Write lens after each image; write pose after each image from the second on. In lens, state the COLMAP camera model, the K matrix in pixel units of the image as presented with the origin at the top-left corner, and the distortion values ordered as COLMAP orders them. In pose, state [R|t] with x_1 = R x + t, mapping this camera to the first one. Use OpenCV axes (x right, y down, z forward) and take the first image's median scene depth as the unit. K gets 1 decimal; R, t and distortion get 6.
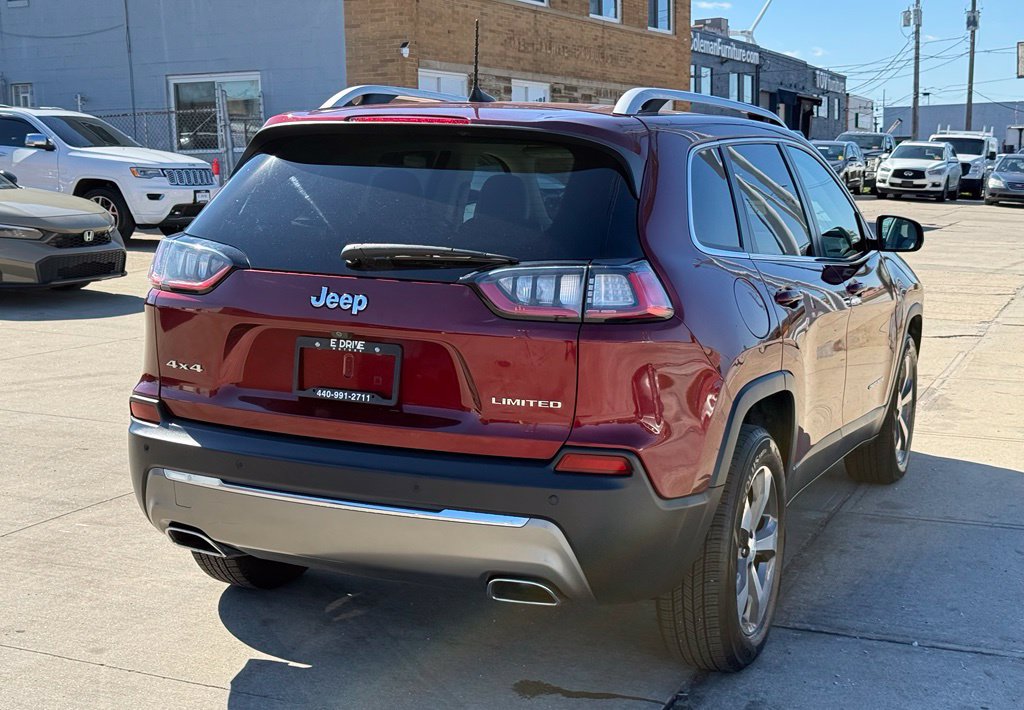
lens RADIAL K [[1435.1, 0, 528.8], [0, 1435.1, 388.9], [0, 0, 1]] dist [0.215969, -0.532851]
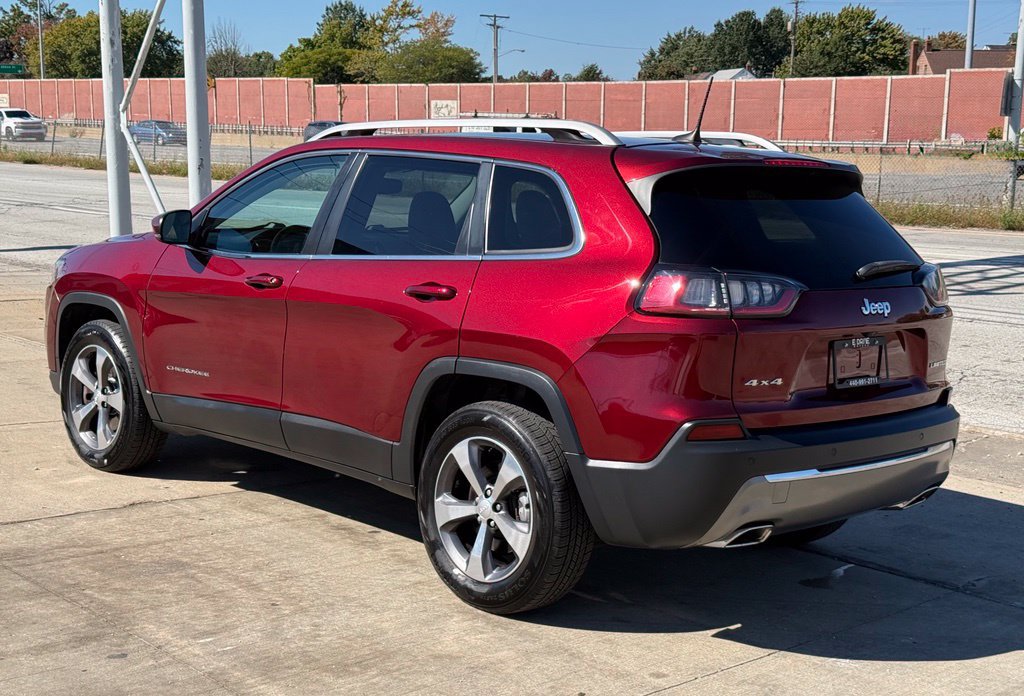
lens RADIAL K [[1432.4, 0, 513.3], [0, 1432.4, 390.8], [0, 0, 1]] dist [0.216307, -0.529925]
pose [[0.380118, -0.148657, 0.912914, -0.203871], [0.116357, 0.986844, 0.112247, -0.024093], [-0.917590, 0.063557, 0.392415, 0.111977]]
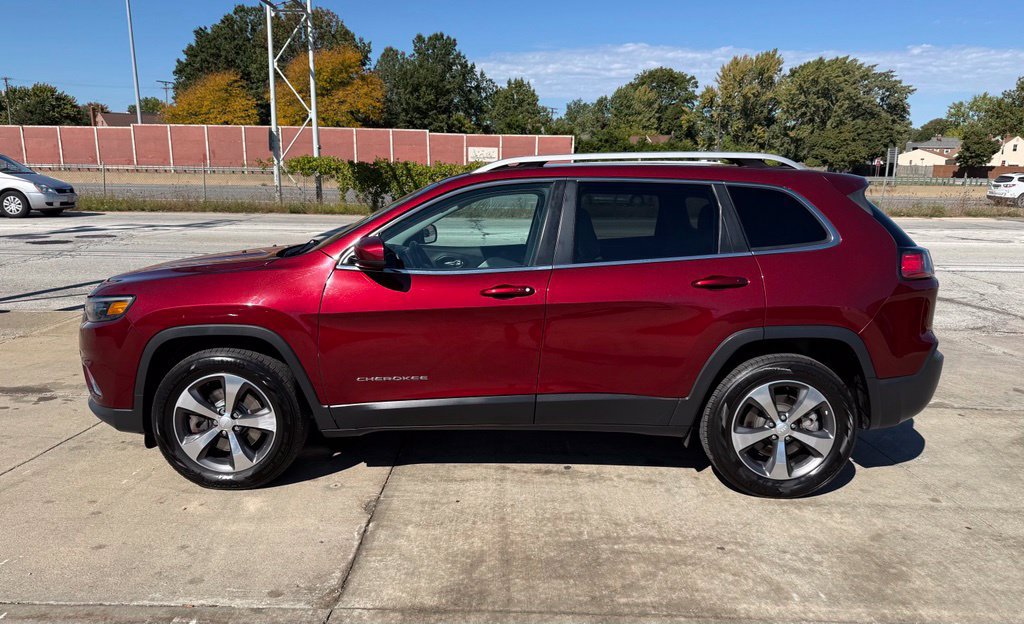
lens RADIAL K [[735.3, 0, 512.0], [0, 735.3, 312.0], [0, 0, 1]] dist [-0.002265, -0.003394]
pose [[-0.408107, -0.173491, 0.896297, -0.135318], [0.123632, 0.962230, 0.242546, -0.048508], [-0.904524, 0.209796, -0.371244, 0.279886]]
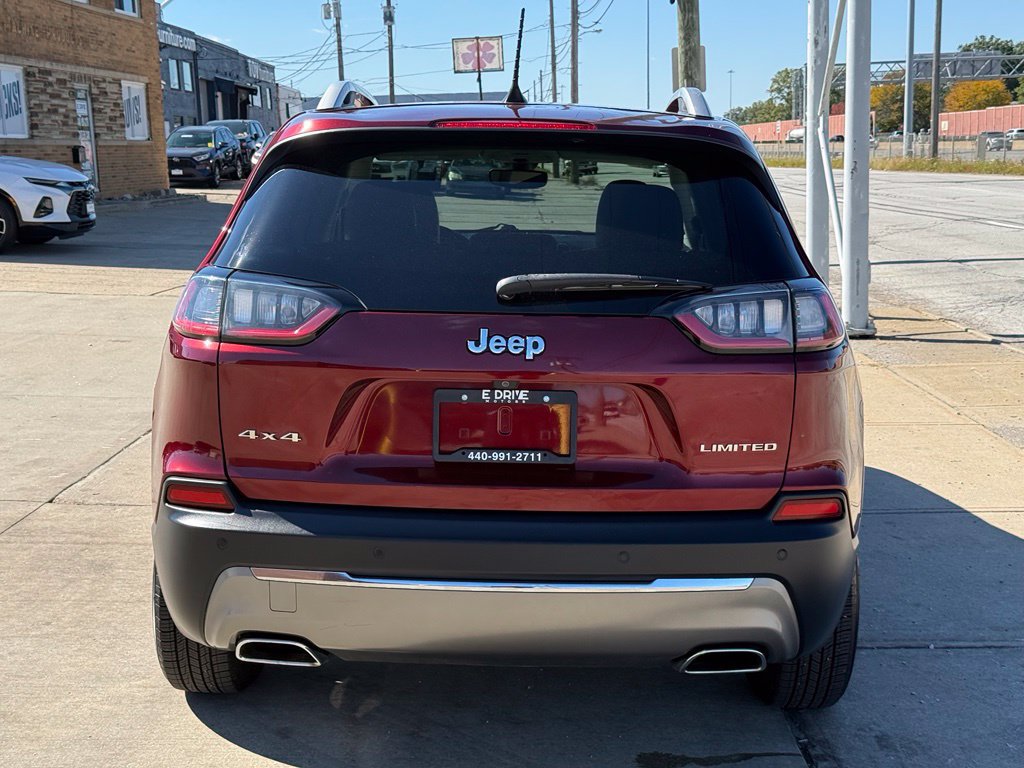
lens RADIAL K [[1424.4, 0, 532.0], [0, 1424.4, 387.4], [0, 0, 1]] dist [0.212105, -0.503430]
pose [[0.918495, -0.073195, 0.388599, -0.062121], [0.070029, 0.997295, 0.022326, -0.007569], [-0.389182, 0.006707, 0.921136, 0.032965]]
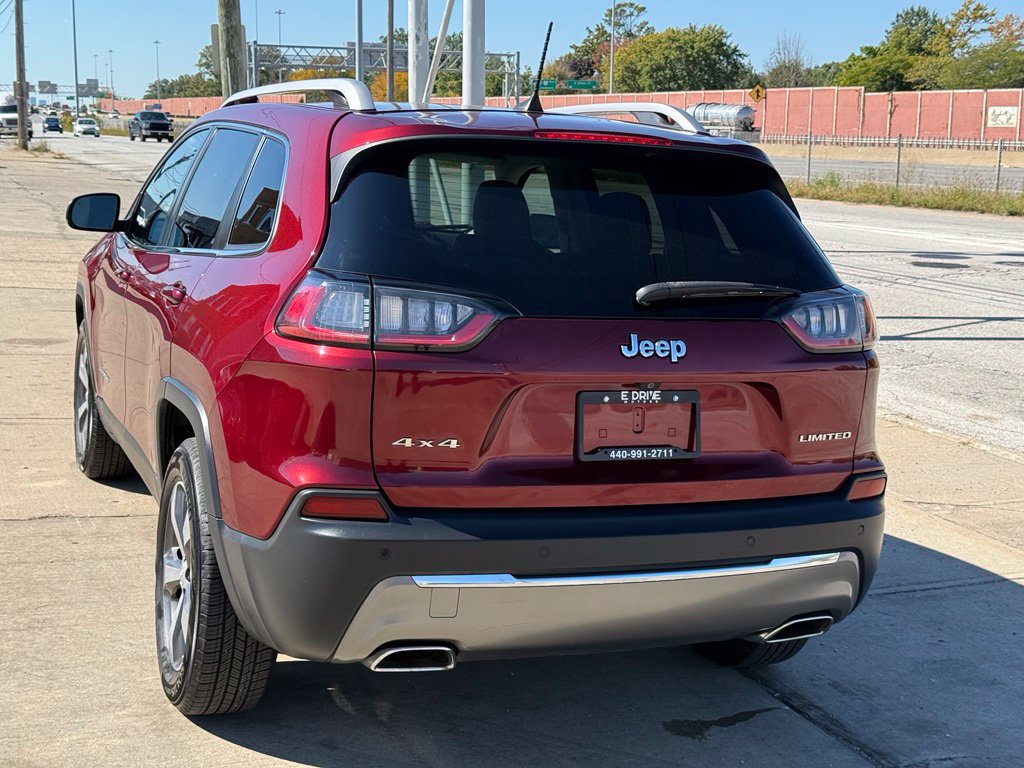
lens RADIAL K [[1424.4, 0, 532.0], [0, 1424.4, 387.4], [0, 0, 1]] dist [0.212105, -0.503430]
pose [[0.697053, -0.100805, 0.709899, -0.114012], [0.076428, 0.994873, 0.066226, -0.014248], [-0.712935, 0.008093, 0.701183, 0.061869]]
